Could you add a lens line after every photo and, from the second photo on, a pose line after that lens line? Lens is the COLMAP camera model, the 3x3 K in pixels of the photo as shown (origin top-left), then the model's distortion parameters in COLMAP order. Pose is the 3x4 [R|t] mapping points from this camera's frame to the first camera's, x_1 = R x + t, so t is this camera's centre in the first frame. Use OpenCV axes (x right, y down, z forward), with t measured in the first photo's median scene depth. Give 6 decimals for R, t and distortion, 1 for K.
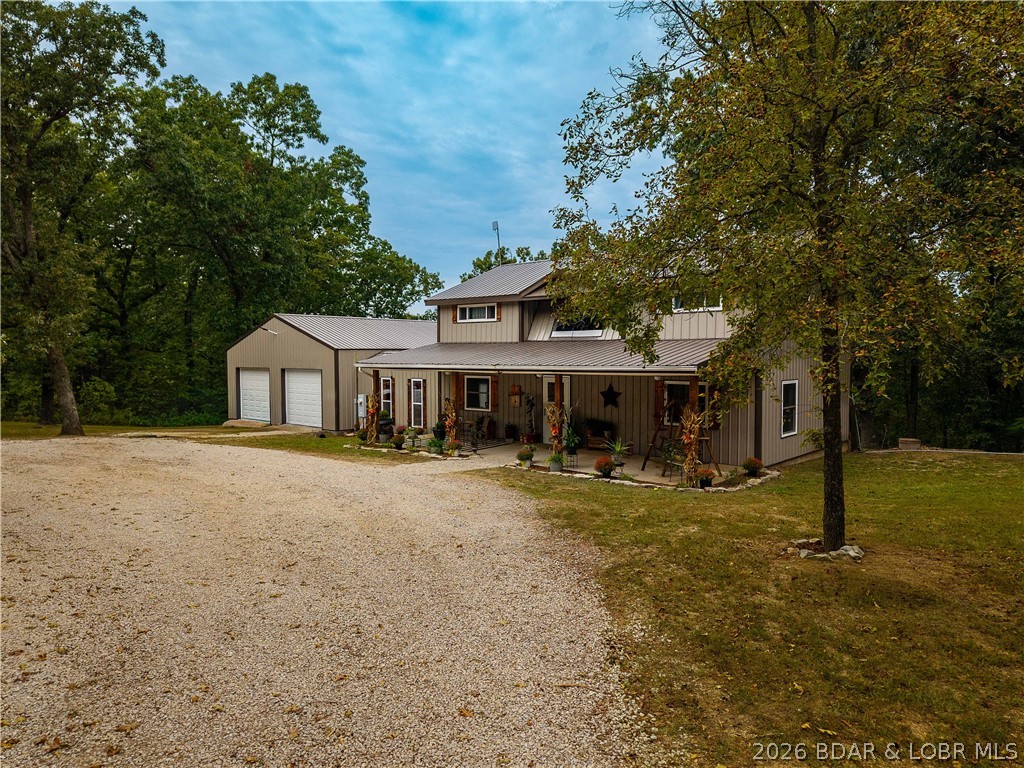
lens RADIAL K [[678.0, 0, 512.0], [0, 678.0, 384.0], [0, 0, 1]] dist [0.046424, -0.055708]
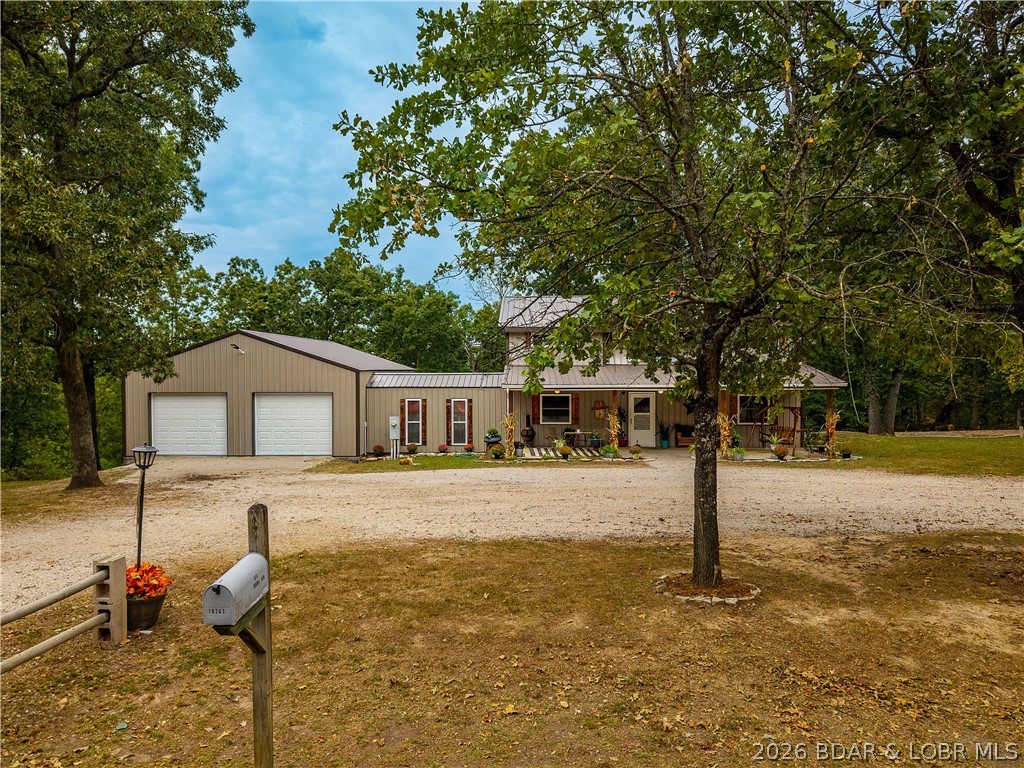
lens RADIAL K [[670.8, 0, 512.0], [0, 670.8, 384.0], [0, 0, 1]] dist [0.102341, -0.000998]
pose [[0.778434, -0.010263, 0.627643, -0.860186], [0.029446, 0.999363, -0.020179, -0.008624], [-0.627036, 0.034189, 0.778240, 0.159693]]
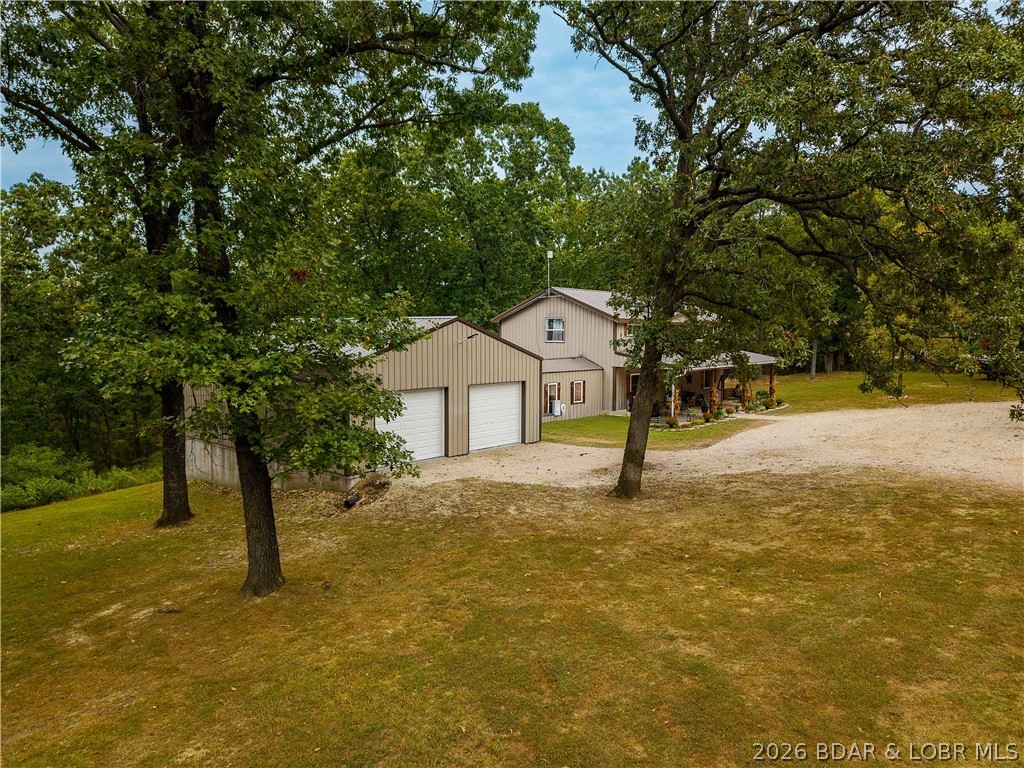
lens RADIAL K [[670.8, 0, 512.0], [0, 670.8, 384.0], [0, 0, 1]] dist [0.102341, -0.000998]
pose [[0.025059, -0.069219, 0.997287, -1.548276], [0.047700, 0.996546, 0.067970, -0.103602], [-0.998547, 0.045867, 0.028274, 1.274460]]
